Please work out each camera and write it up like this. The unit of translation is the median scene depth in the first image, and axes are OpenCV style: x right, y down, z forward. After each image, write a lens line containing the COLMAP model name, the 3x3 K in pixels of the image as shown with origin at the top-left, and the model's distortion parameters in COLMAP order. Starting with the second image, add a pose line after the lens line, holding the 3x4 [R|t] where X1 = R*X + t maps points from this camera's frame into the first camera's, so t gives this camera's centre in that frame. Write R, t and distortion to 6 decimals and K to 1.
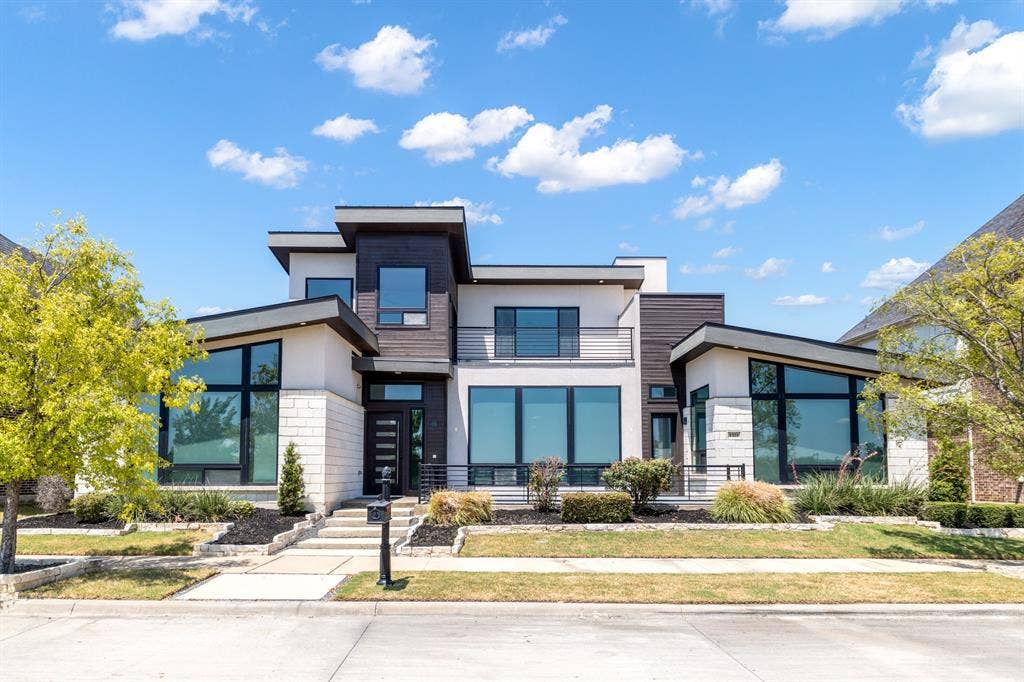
lens RADIAL K [[602.7, 0, 512.4], [0, 602.7, 428.1], [0, 0, 1]] dist [-0.001999, -0.000168]
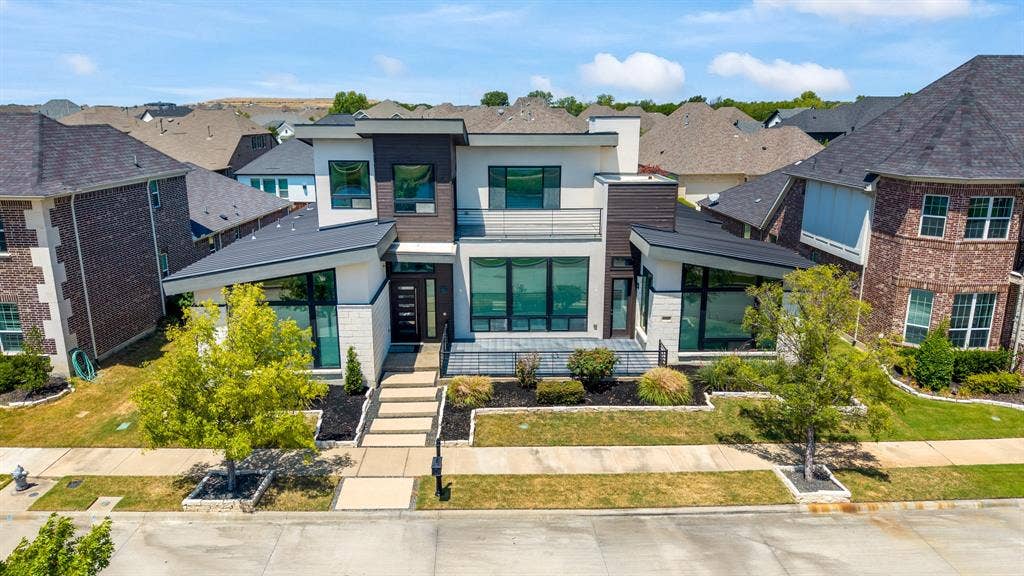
lens RADIAL K [[668.5, 0, 512.0], [0, 668.5, 288.0], [0, 0, 1]] dist [-0.015158, -0.003386]
pose [[0.999864, -0.002497, 0.016308, -0.006541], [-0.002640, 0.951525, 0.307559, -0.455678], [-0.016286, -0.307560, 0.951389, -0.364875]]
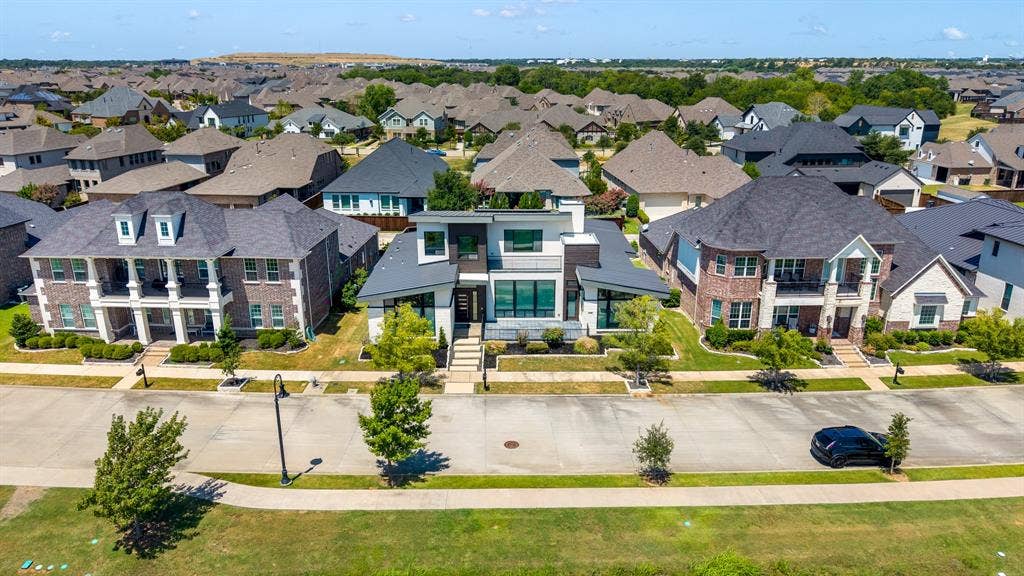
lens RADIAL K [[668.5, 0, 512.0], [0, 668.5, 288.0], [0, 0, 1]] dist [-0.015158, -0.003386]
pose [[0.999996, 0.002492, 0.001066, -0.003427], [-0.002709, 0.929202, 0.369563, -1.100400], [-0.000069, -0.369564, 0.929205, -1.638552]]
